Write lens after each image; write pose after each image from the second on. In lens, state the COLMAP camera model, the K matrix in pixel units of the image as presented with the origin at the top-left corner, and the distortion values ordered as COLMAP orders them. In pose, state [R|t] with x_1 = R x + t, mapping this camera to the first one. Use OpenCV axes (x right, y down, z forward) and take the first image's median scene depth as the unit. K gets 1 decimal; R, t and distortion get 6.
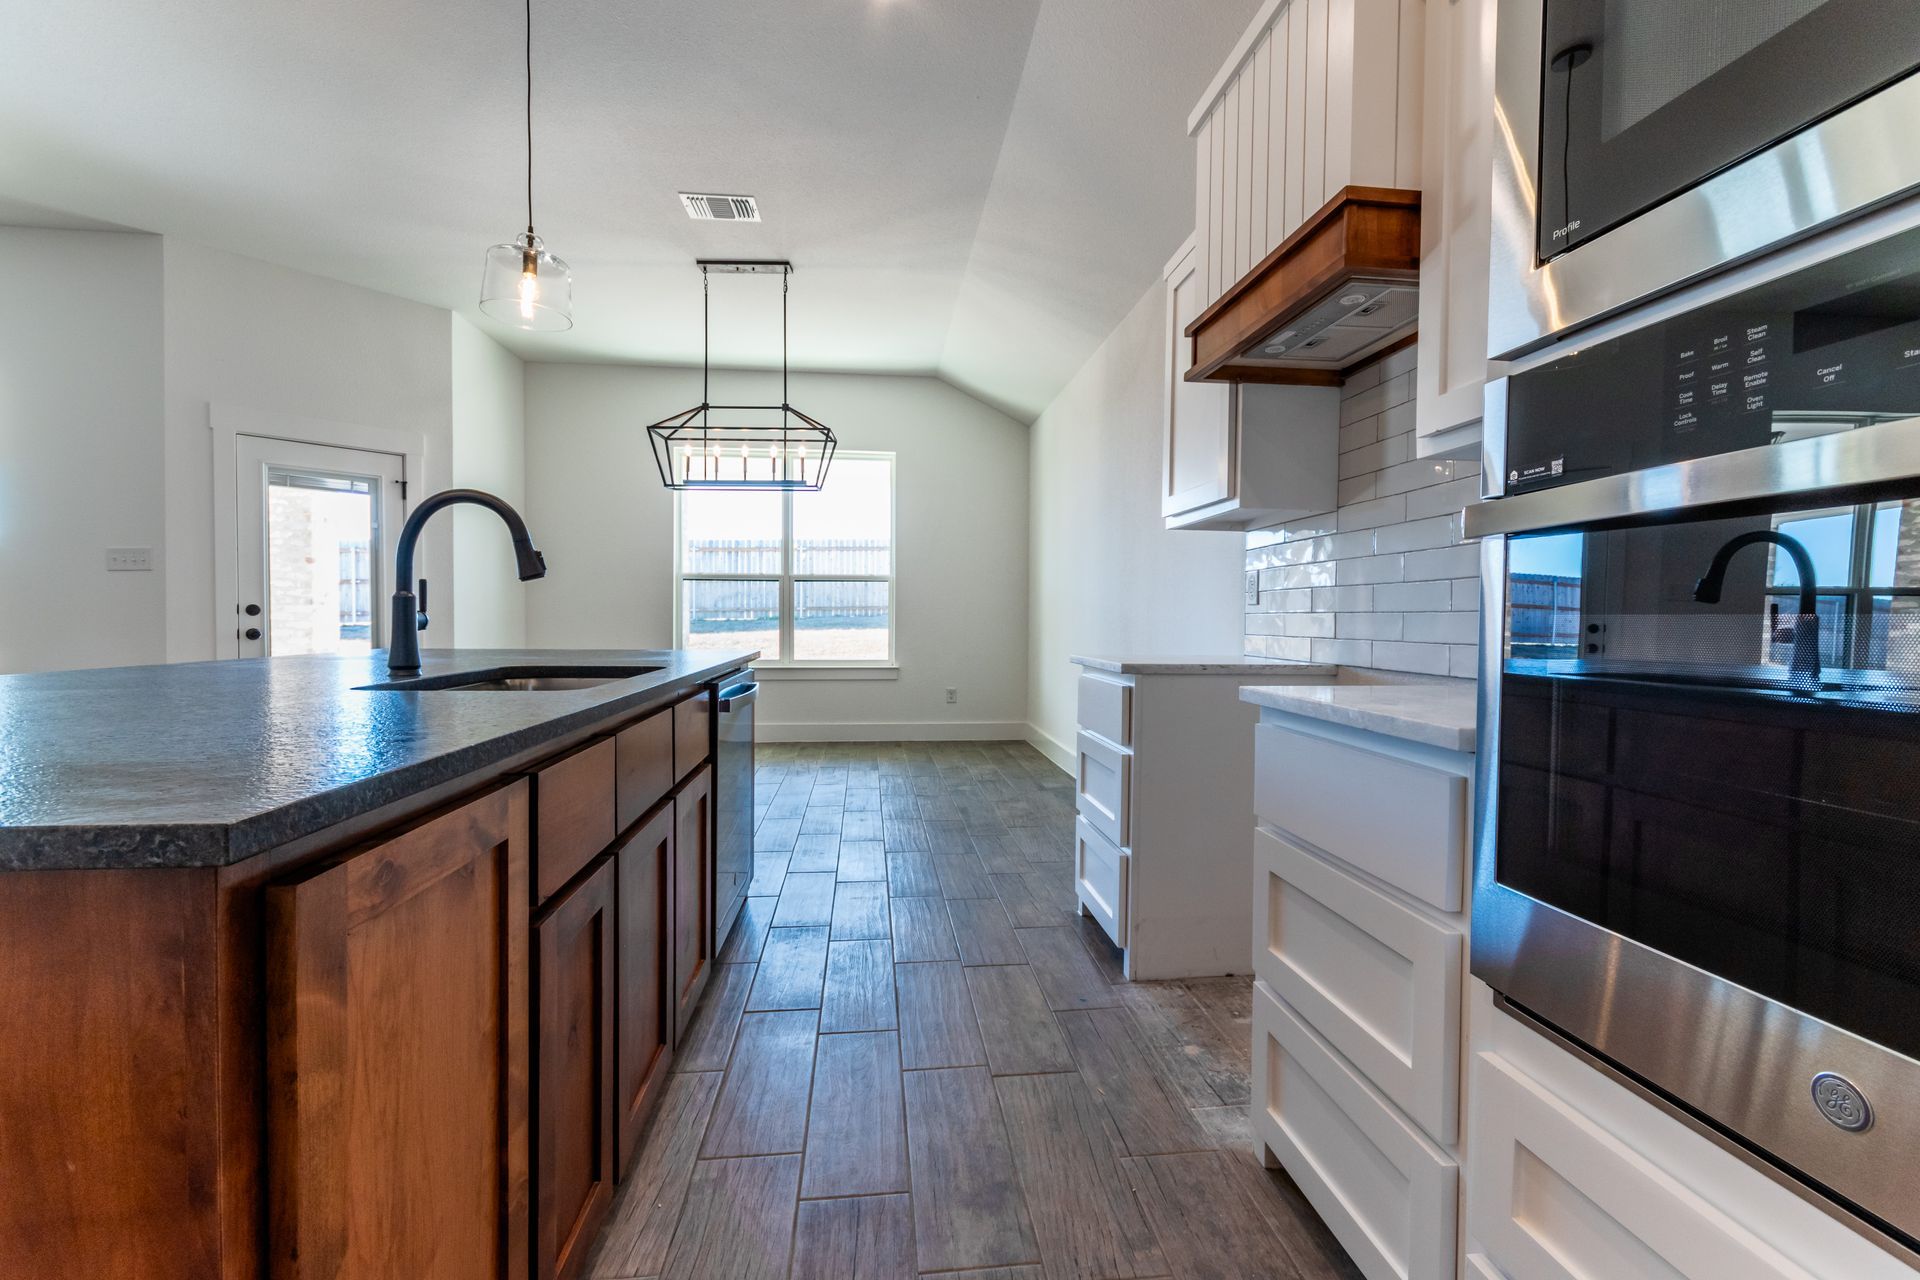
lens RADIAL K [[842.1, 0, 966.7], [0, 842.1, 636.3], [0, 0, 1]] dist [0.006949, -0.000731]
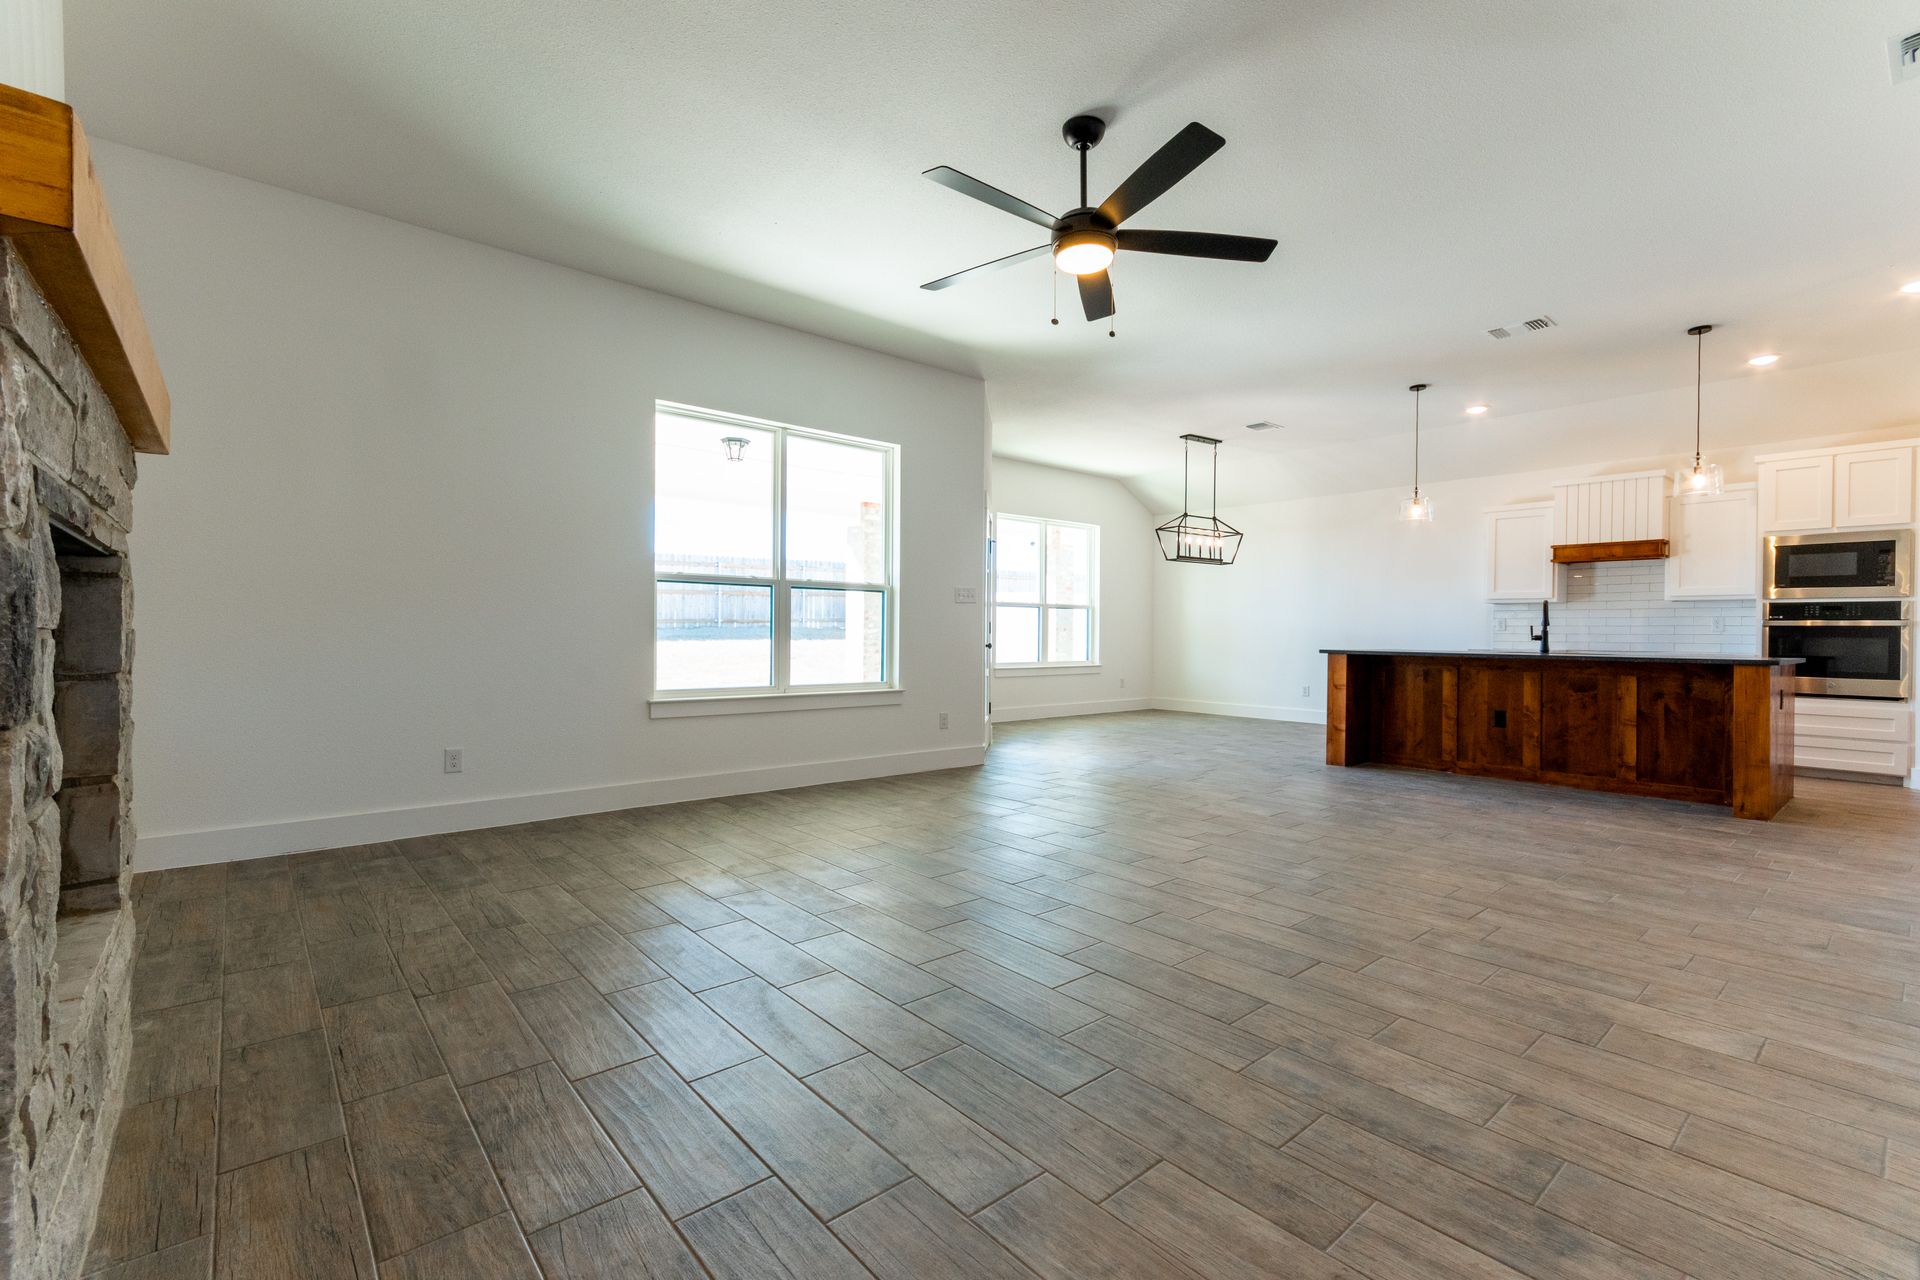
lens RADIAL K [[842.1, 0, 966.7], [0, 842.1, 636.3], [0, 0, 1]] dist [0.006949, -0.000731]
pose [[0.826150, -0.001503, 0.563448, -1.679425], [0.008814, 0.999909, -0.010257, -0.003427], [-0.563381, 0.013440, 0.826088, -0.198318]]
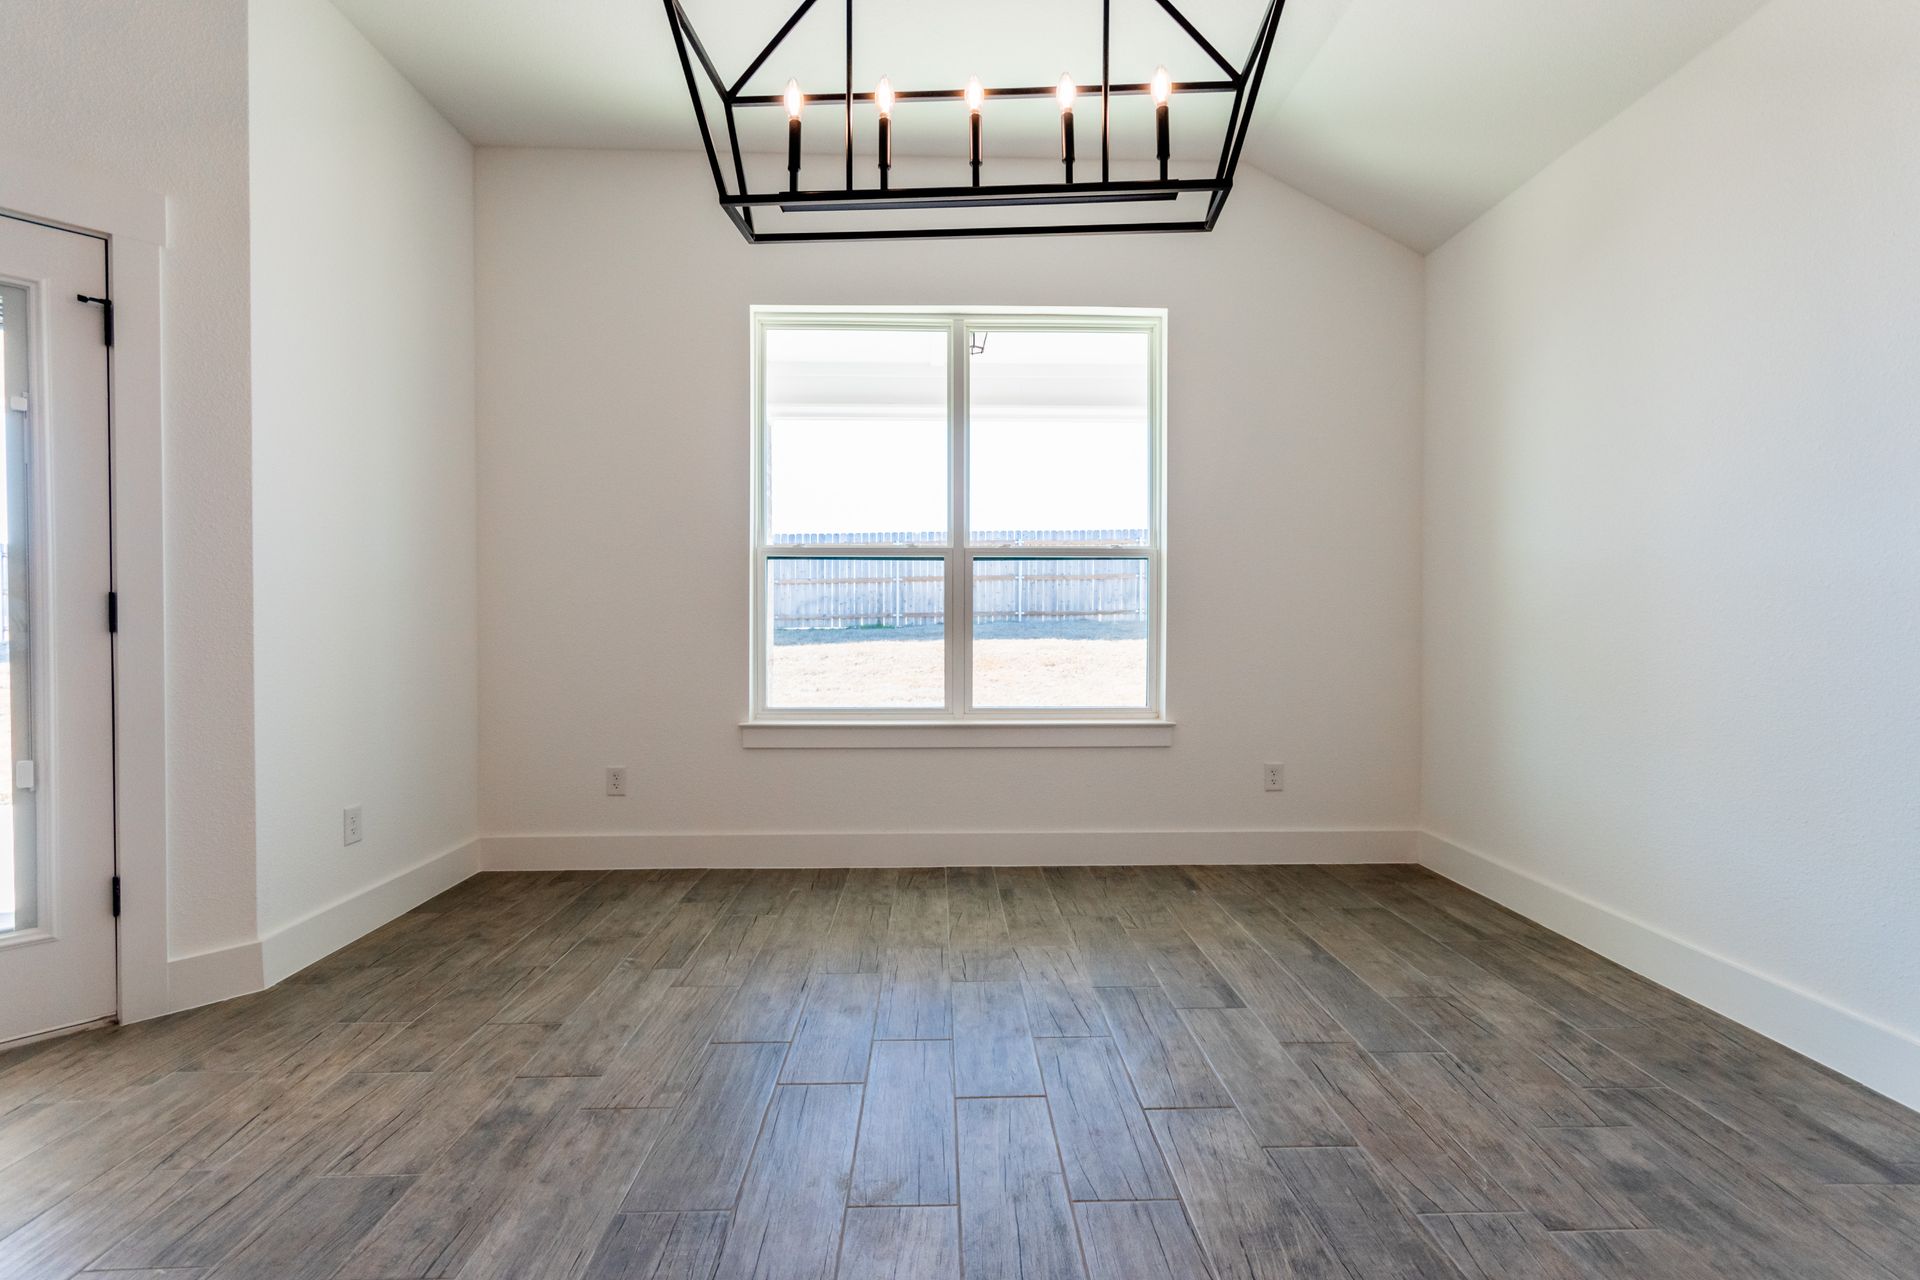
lens RADIAL K [[842.1, 0, 966.7], [0, 842.1, 636.3], [0, 0, 1]] dist [0.006949, -0.000731]
pose [[0.996631, -0.003146, -0.081961, -0.241113], [0.002450, 0.999960, -0.008589, -0.018052], [0.081985, 0.008359, 0.996599, 0.692827]]
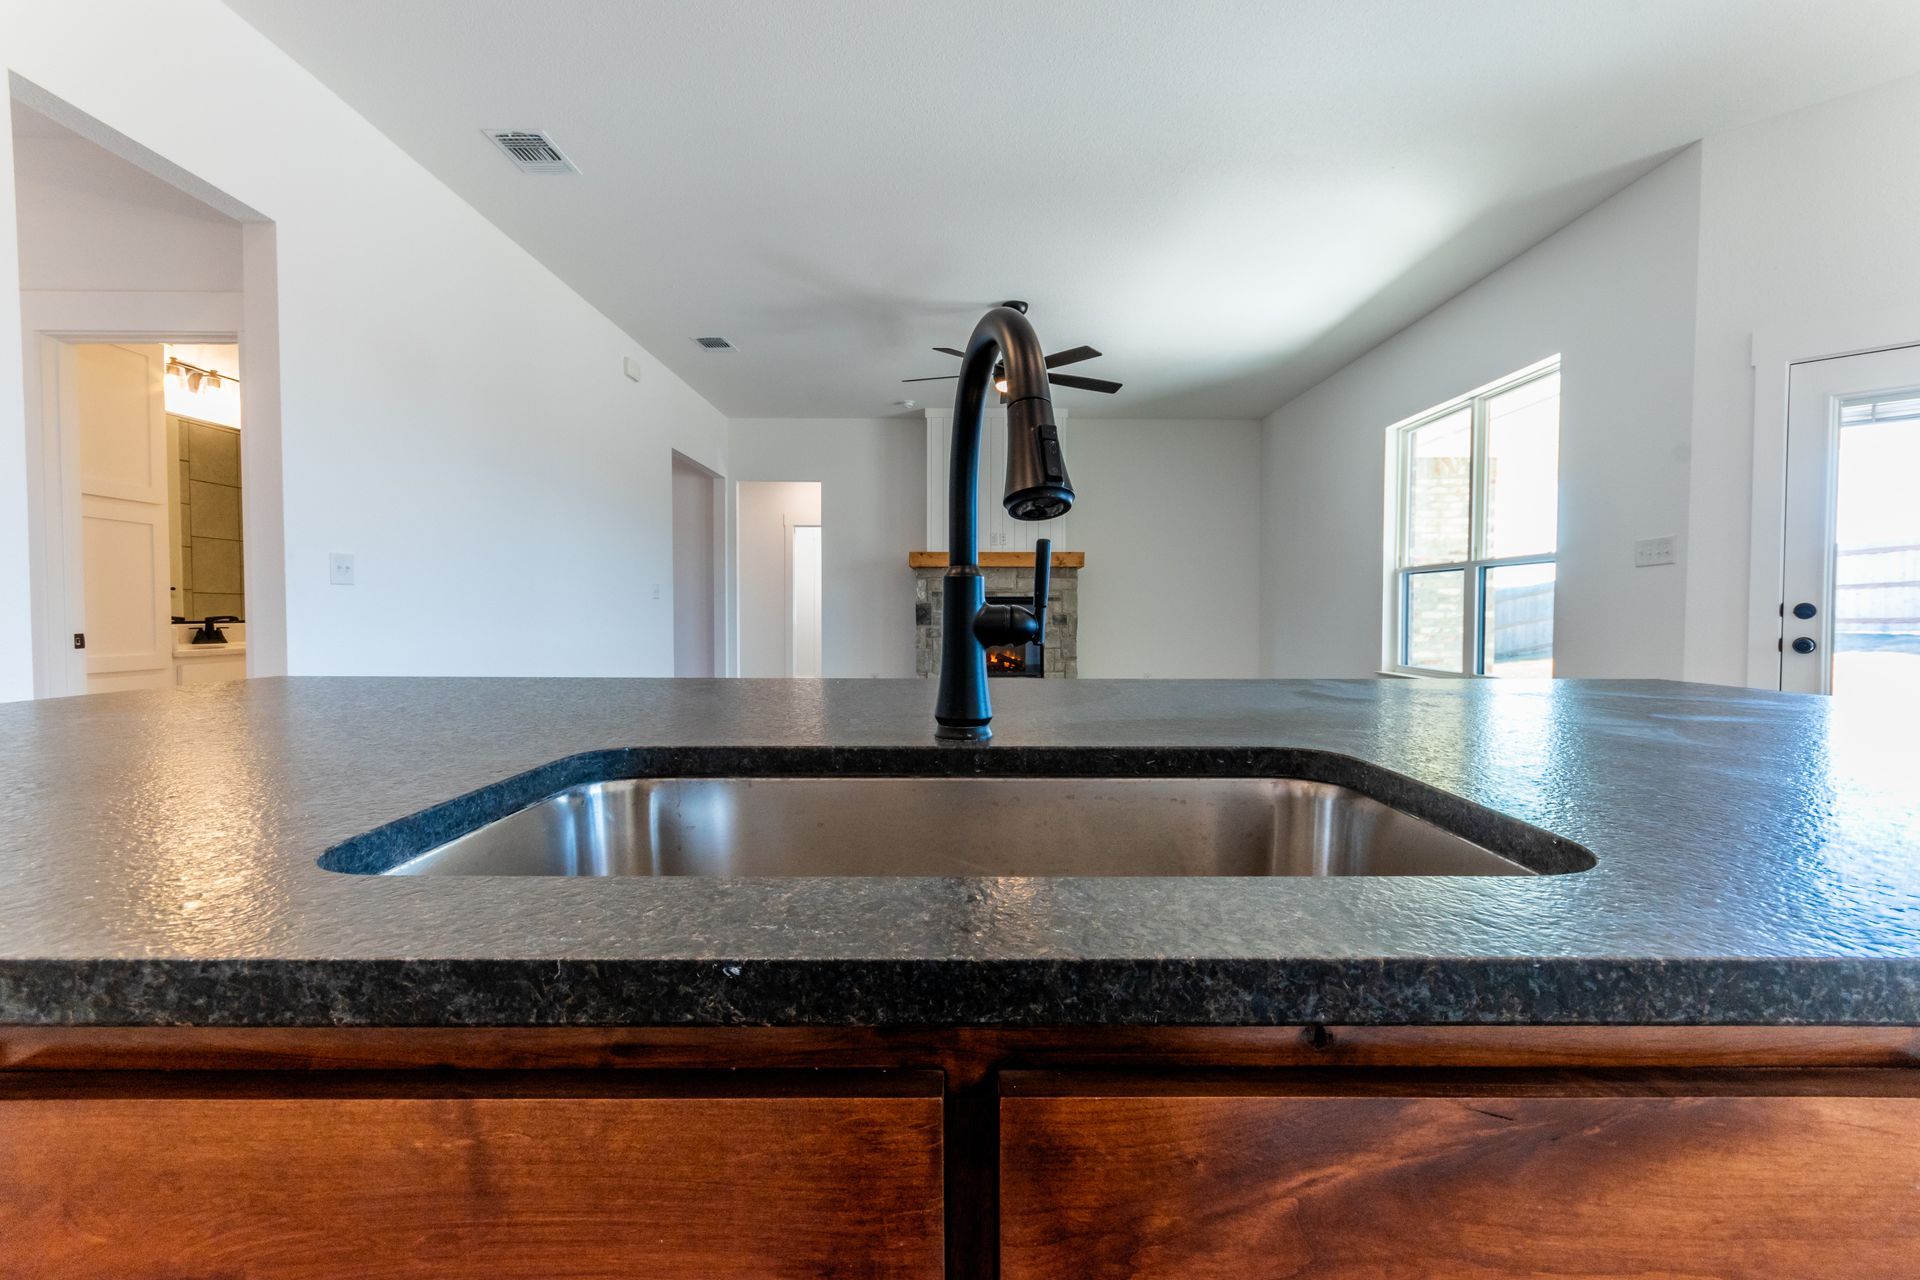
lens RADIAL K [[842.1, 0, 966.7], [0, 842.1, 636.3], [0, 0, 1]] dist [0.006949, -0.000731]
pose [[-0.106429, 0.021899, -0.994079, -0.067326], [-0.026550, 0.999338, 0.024857, -0.008994], [0.993966, 0.029038, -0.105778, 0.380069]]
